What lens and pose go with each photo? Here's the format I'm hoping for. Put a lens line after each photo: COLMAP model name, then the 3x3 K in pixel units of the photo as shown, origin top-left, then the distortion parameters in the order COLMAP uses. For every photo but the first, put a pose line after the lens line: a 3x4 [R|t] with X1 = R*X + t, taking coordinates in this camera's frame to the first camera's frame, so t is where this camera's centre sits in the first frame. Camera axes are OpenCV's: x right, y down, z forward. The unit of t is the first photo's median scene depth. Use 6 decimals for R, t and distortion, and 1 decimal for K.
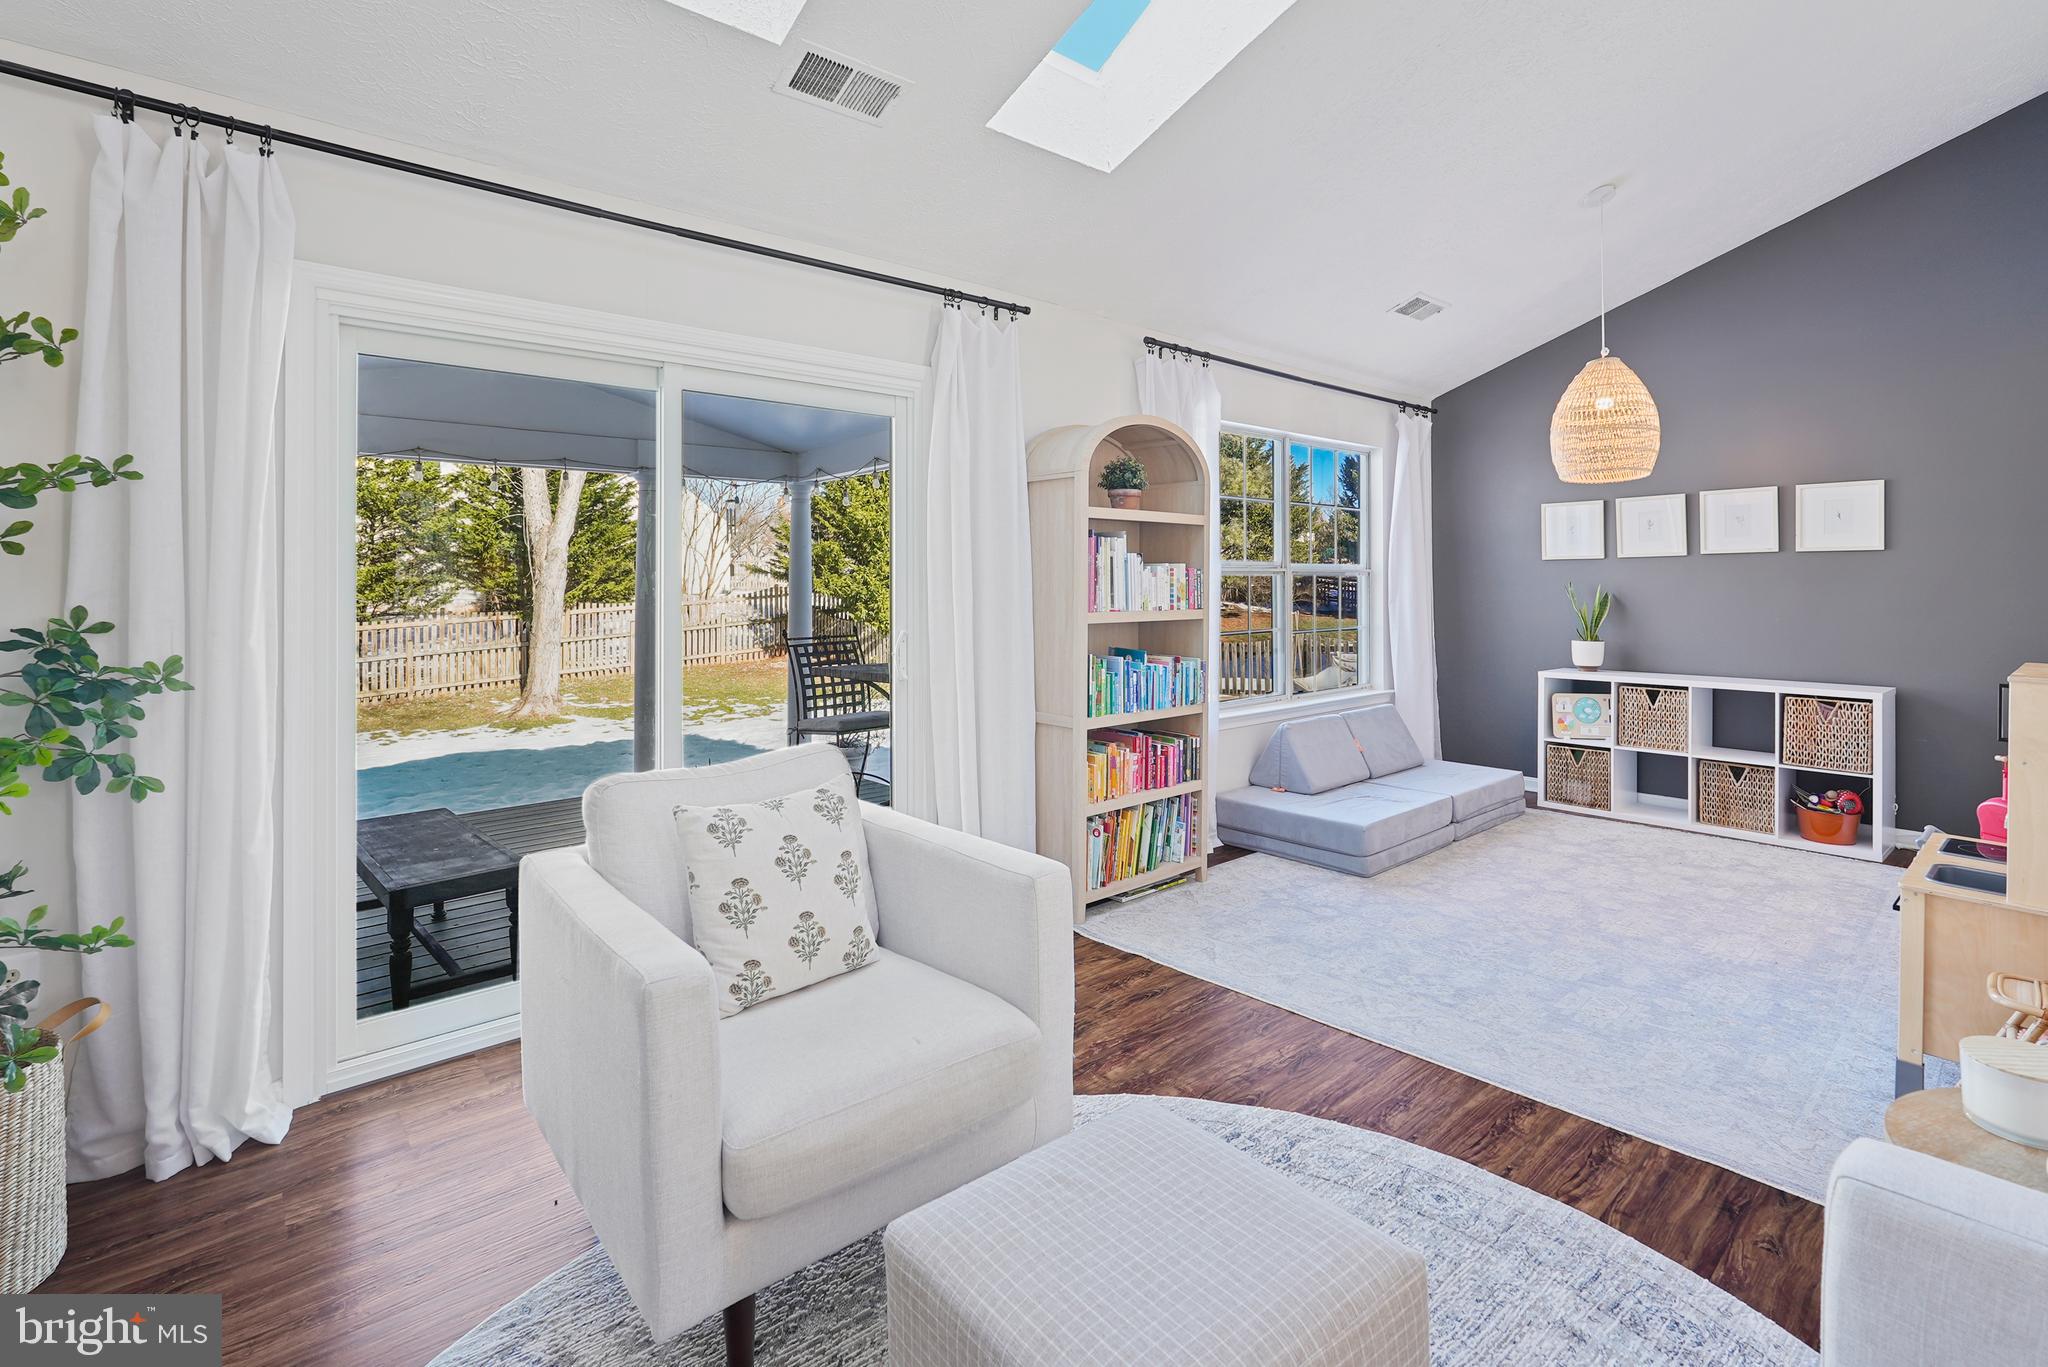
lens RADIAL K [[937.9, 0, 1053.0], [0, 937.9, 577.6], [0, 0, 1]] dist [-0.005558, 0.000929]
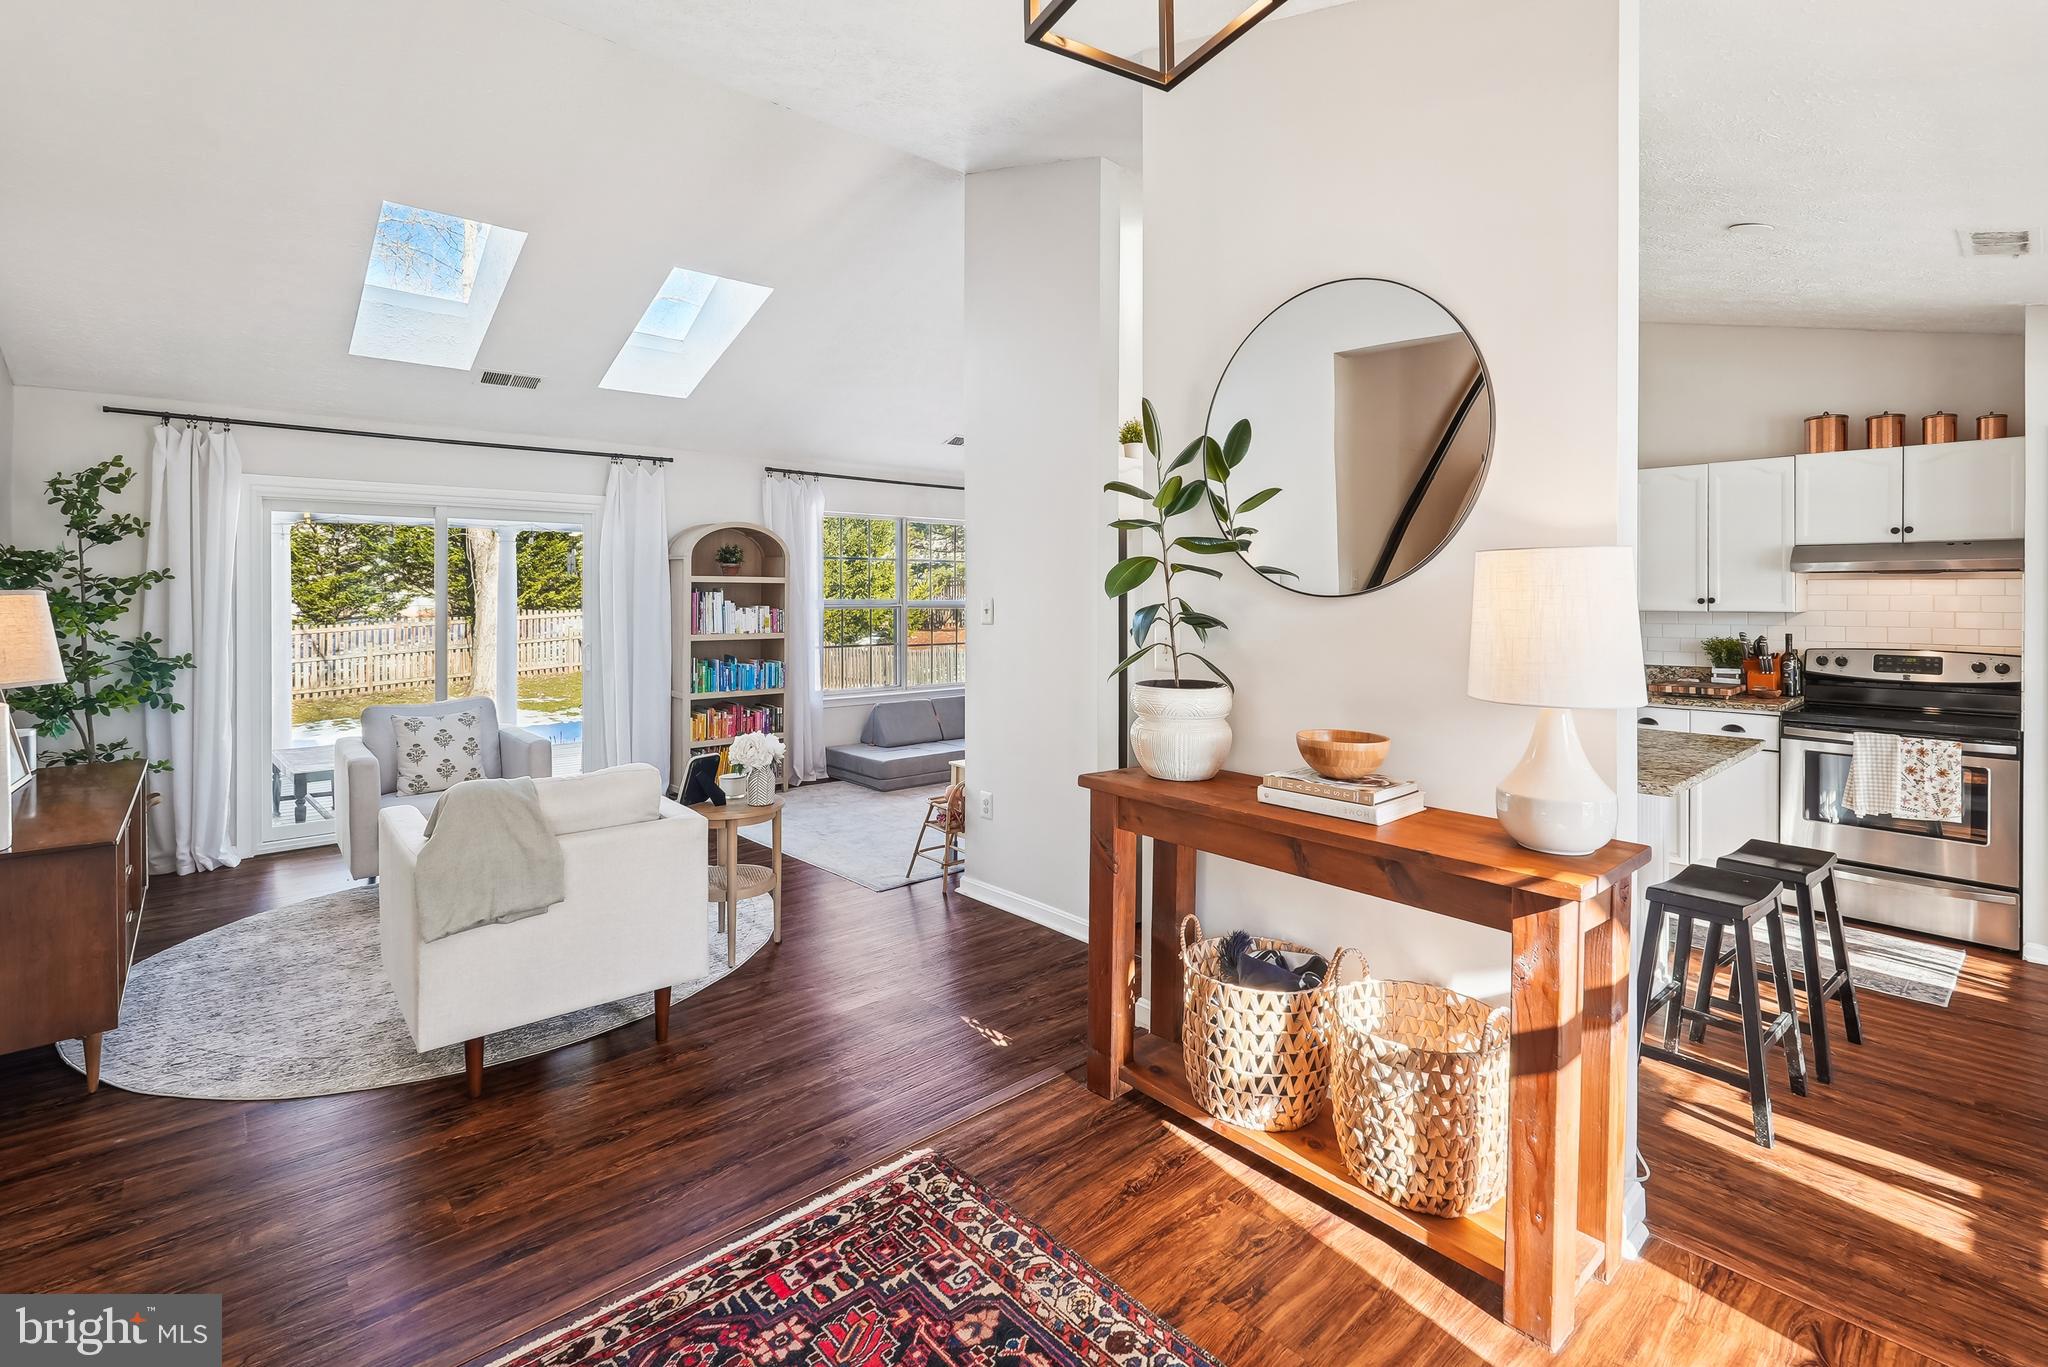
lens RADIAL K [[937.9, 0, 1046.6], [0, 937.9, 602.1], [0, 0, 1]] dist [-0.005558, 0.000929]
pose [[0.999891, 0.012199, 0.008348, 0.721048], [-0.012353, 0.999750, 0.018654, -0.069536], [-0.008118, -0.018755, 0.999791, -0.821900]]
